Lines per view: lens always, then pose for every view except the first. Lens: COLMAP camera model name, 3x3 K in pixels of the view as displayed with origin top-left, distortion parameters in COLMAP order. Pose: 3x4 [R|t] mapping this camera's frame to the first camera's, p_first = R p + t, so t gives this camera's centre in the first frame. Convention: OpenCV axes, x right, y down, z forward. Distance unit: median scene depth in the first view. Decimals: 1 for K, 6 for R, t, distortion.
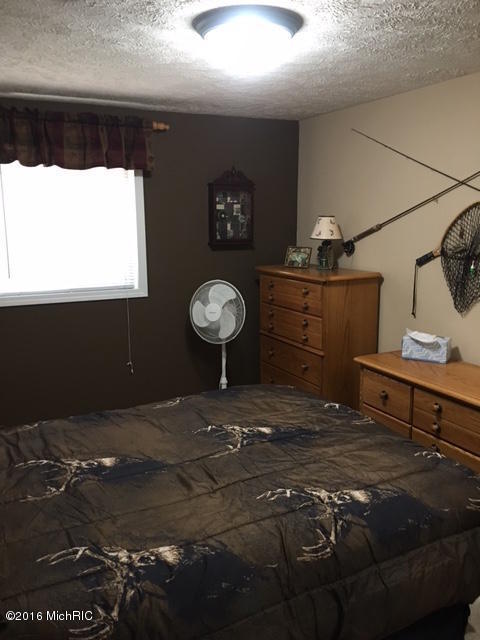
lens RADIAL K [[544.2, 0, 241.3], [0, 544.2, 322.4], [0, 0, 1]] dist [0.076626, -0.111693]
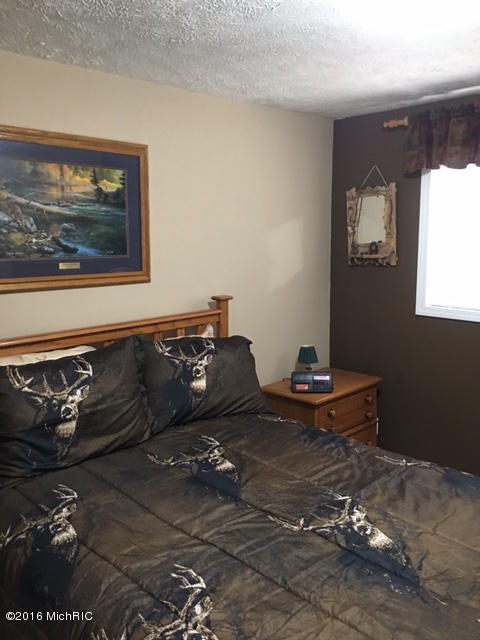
lens RADIAL K [[544.2, 0, 241.0], [0, 544.2, 316.8], [0, 0, 1]] dist [0.076626, -0.111693]
pose [[0.306973, 0.167821, -0.936805, 0.661149], [-0.181446, 0.976595, 0.115492, -0.137427], [0.934261, 0.134527, 0.330239, 0.647366]]
